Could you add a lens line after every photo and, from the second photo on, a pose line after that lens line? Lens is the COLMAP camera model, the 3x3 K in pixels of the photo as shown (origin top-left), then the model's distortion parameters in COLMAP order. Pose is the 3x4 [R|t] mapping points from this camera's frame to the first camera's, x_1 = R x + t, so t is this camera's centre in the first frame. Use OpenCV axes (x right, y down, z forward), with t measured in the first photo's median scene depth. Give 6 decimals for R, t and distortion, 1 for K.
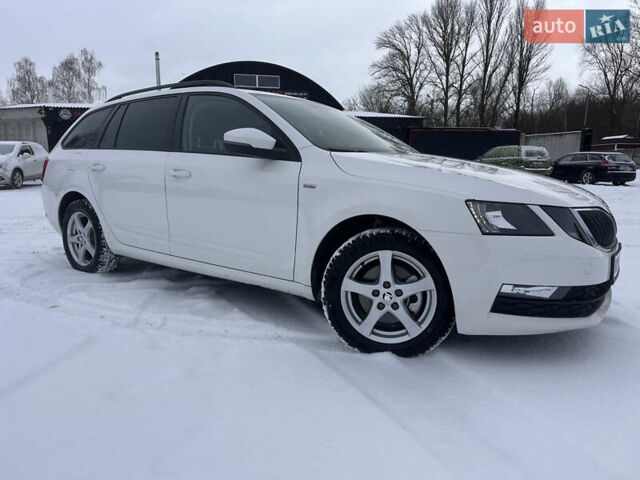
lens RADIAL K [[437.5, 0, 320.0], [0, 437.5, 240.0], [0, 0, 1]] dist [0.062306, -0.057809]
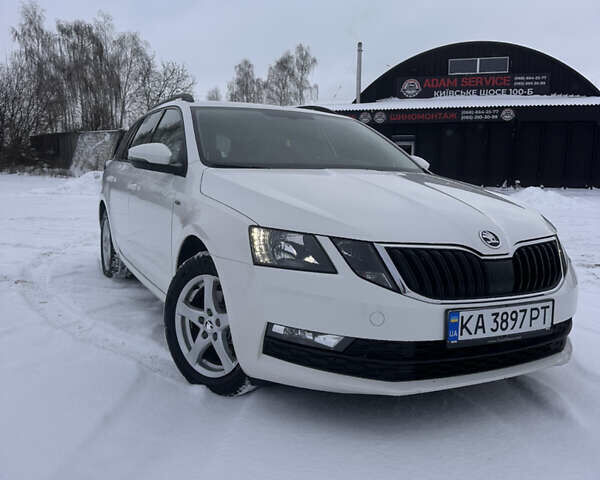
lens RADIAL K [[552.3, 0, 300.0], [0, 552.3, 240.0], [0, 0, 1]] dist [0.084282, -0.004975]
pose [[0.894125, 0.067830, -0.442651, 0.830338], [-0.089232, 0.995626, -0.027677, -0.034322], [0.438838, 0.064245, 0.896267, 0.025018]]
